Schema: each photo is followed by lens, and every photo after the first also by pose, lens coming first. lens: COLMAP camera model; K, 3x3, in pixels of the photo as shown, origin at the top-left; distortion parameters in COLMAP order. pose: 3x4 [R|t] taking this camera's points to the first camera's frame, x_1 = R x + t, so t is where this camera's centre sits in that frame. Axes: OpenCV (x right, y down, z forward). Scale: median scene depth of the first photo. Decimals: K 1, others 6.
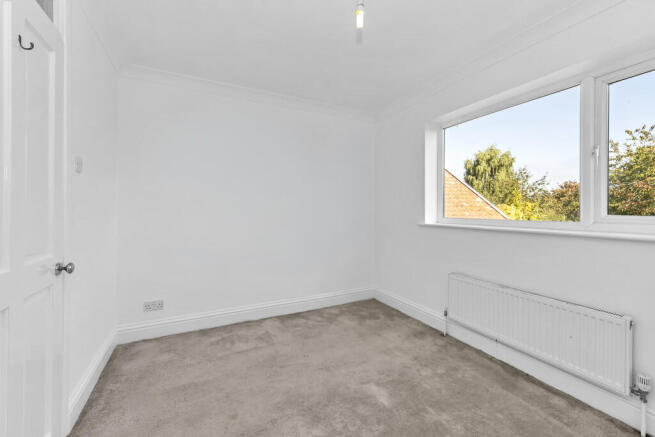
lens RADIAL K [[266.5, 0, 331.4], [0, 266.5, 209.4], [0, 0, 1]] dist [0.000744, -0.000088]
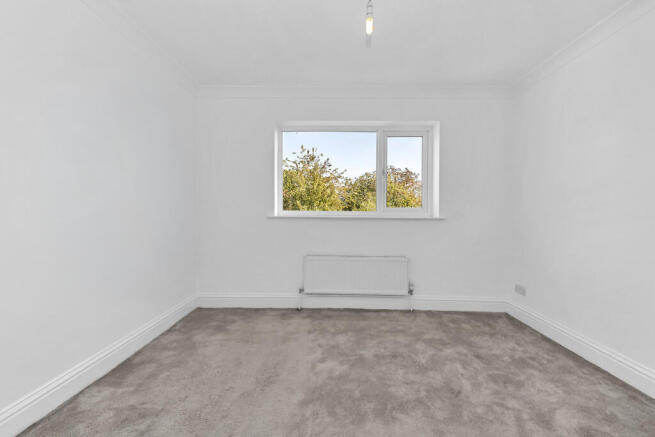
lens RADIAL K [[266.5, 0, 331.4], [0, 266.5, 209.4], [0, 0, 1]] dist [0.000744, -0.000088]
pose [[0.460432, -0.002285, 0.887692, -0.574742], [-0.008541, 0.999939, 0.007004, 0.021253], [-0.887654, -0.010807, 0.460384, 0.349390]]
